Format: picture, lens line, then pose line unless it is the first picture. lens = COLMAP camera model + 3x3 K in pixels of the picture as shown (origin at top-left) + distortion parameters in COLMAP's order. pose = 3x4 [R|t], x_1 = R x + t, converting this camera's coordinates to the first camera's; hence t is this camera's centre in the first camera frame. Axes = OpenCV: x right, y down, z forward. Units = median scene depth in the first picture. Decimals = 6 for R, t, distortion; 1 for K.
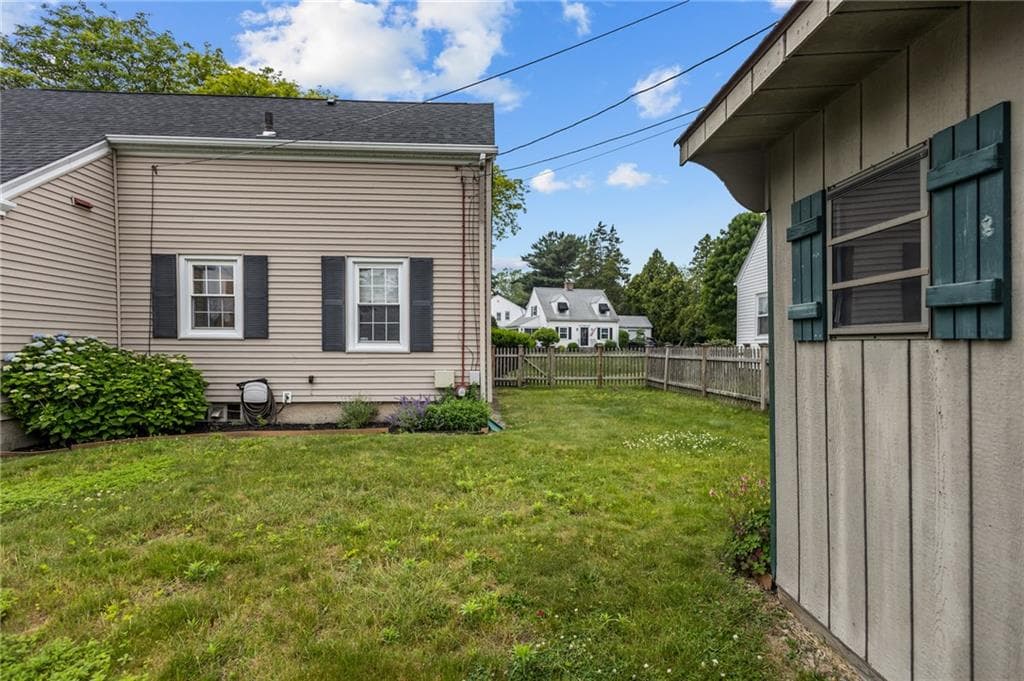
lens RADIAL K [[478.4, 0, 506.0], [0, 478.4, 358.6], [0, 0, 1]] dist [0.014888, -0.006468]
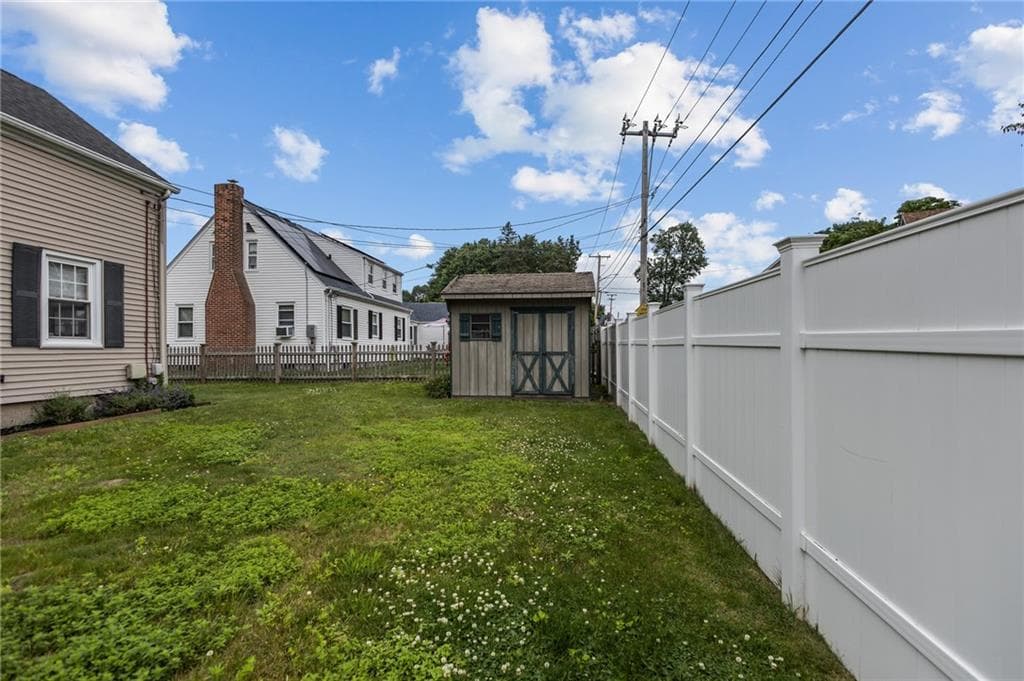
lens RADIAL K [[468.9, 0, 513.3], [0, 468.9, 349.3], [0, 0, 1]] dist [0.003533, -0.000669]
pose [[0.145579, -0.004022, 0.989338, -1.145830], [0.029977, 0.999551, -0.000347, 0.018302], [-0.988892, 0.029708, 0.145634, -0.063917]]
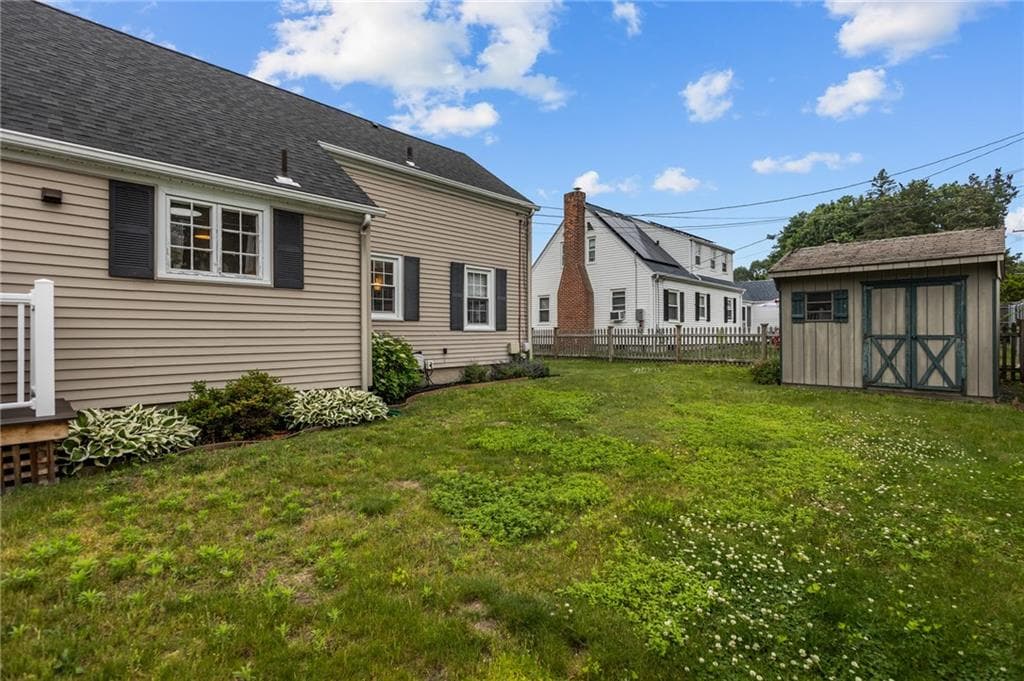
lens RADIAL K [[468.9, 0, 513.3], [0, 468.9, 349.3], [0, 0, 1]] dist [0.003533, -0.000669]
pose [[0.732783, -0.029901, 0.679805, -1.198234], [0.023164, 0.999551, 0.018996, 0.018141], [-0.680068, 0.001827, 0.733147, -0.119046]]
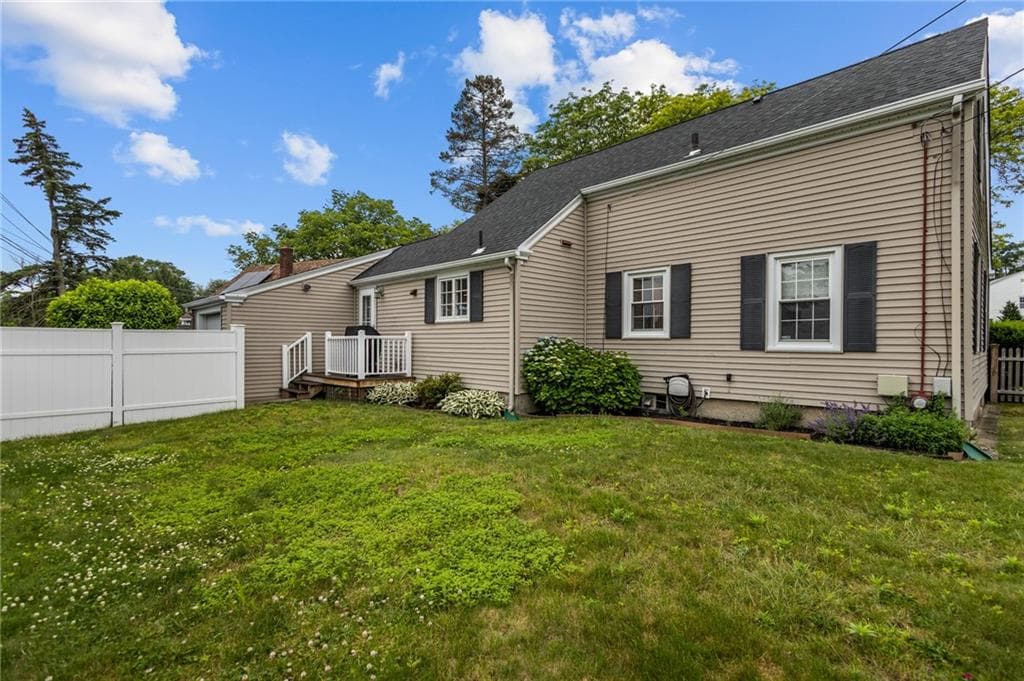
lens RADIAL K [[475.6, 0, 513.0], [0, 475.6, 346.2], [0, 0, 1]] dist [0.000601, -0.000168]
pose [[0.670973, 0.003585, -0.741473, 0.040396], [-0.020890, 0.999683, -0.014071, 0.000702], [0.741188, 0.024931, 0.670835, -0.031778]]
